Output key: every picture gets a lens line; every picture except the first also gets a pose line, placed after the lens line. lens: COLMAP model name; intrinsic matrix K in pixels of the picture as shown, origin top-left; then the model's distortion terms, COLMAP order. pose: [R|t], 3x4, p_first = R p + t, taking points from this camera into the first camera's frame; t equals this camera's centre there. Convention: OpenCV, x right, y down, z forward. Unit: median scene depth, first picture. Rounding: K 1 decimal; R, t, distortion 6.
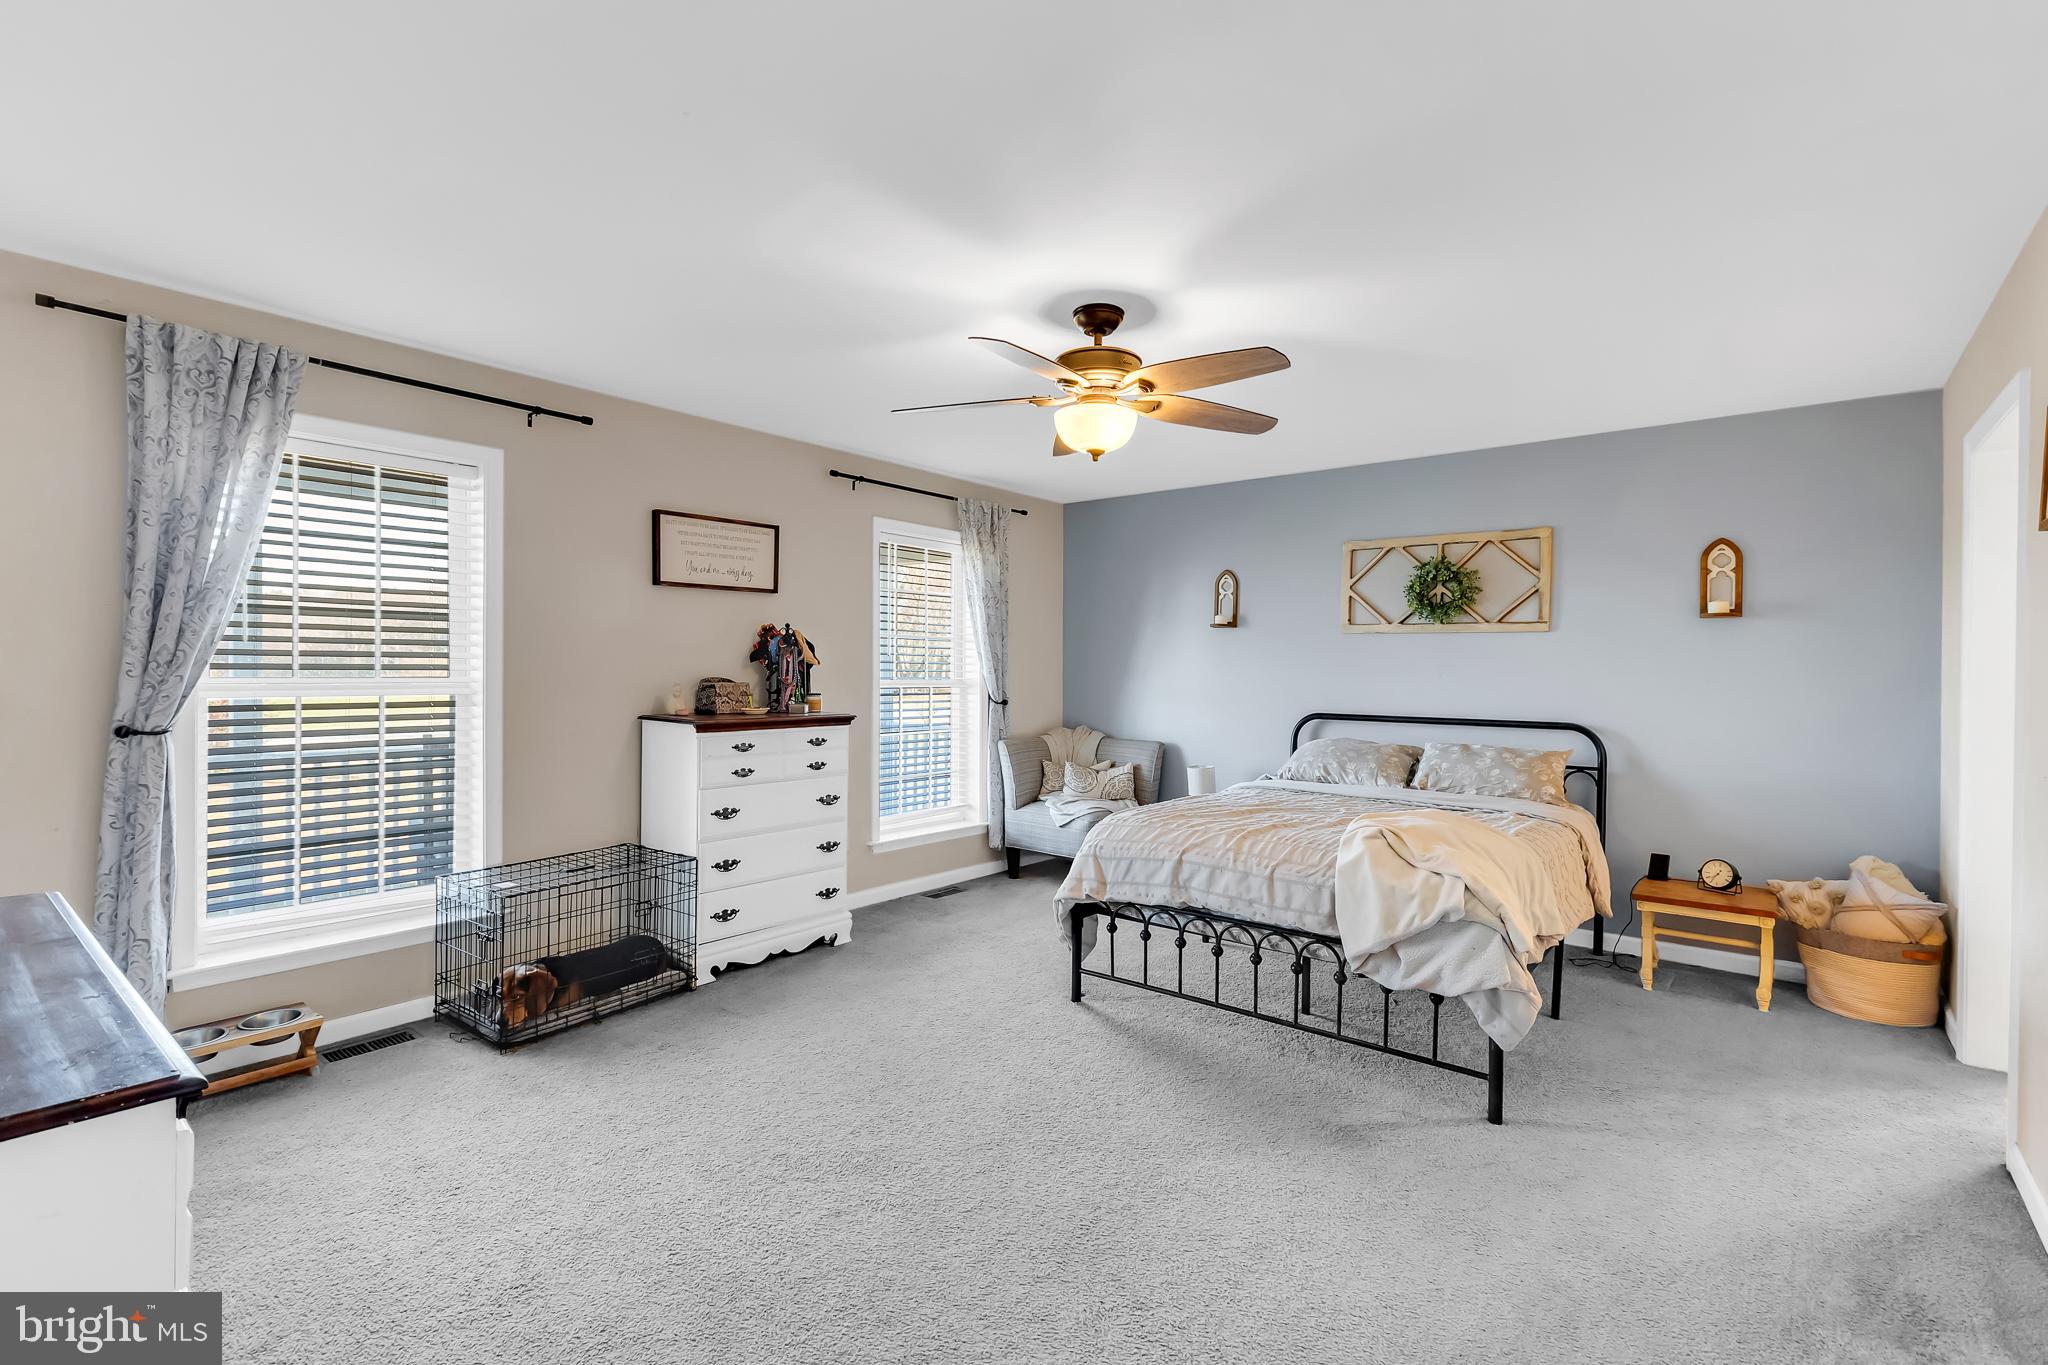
lens RADIAL K [[936.6, 0, 1020.1], [0, 936.6, 675.7], [0, 0, 1]] dist [-0.002789, -0.000230]
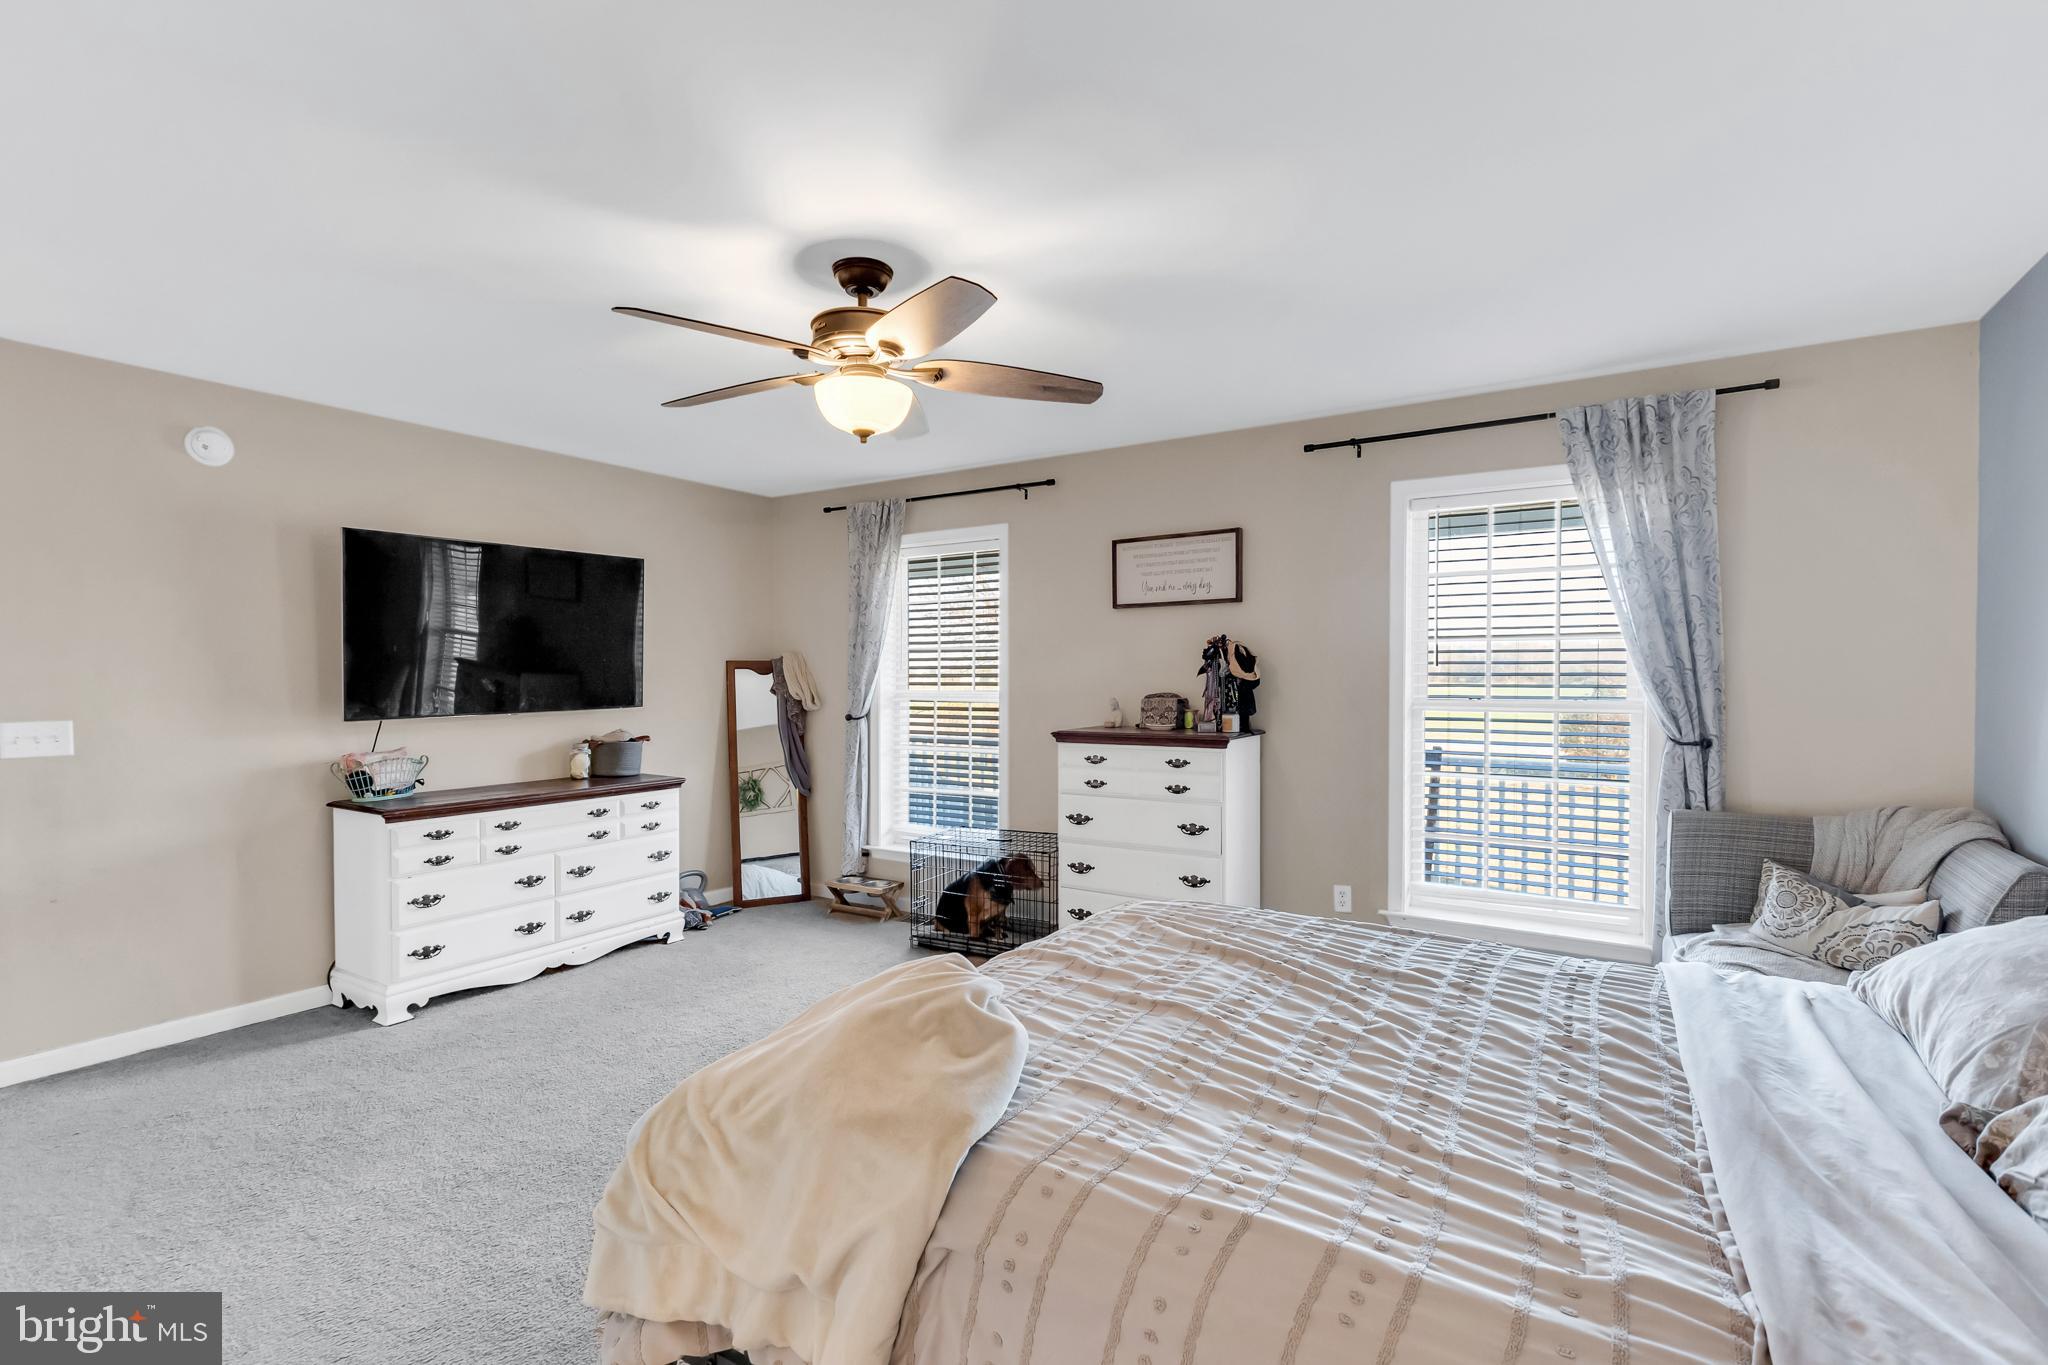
lens RADIAL K [[936.6, 0, 1023.0], [0, 936.6, 686.2], [0, 0, 1]] dist [-0.002789, -0.000230]
pose [[0.111323, 0.001114, -0.993784, 0.677230], [-0.003391, 0.999994, 0.000741, -0.005420], [0.993778, 0.003288, 0.111326, 0.742296]]
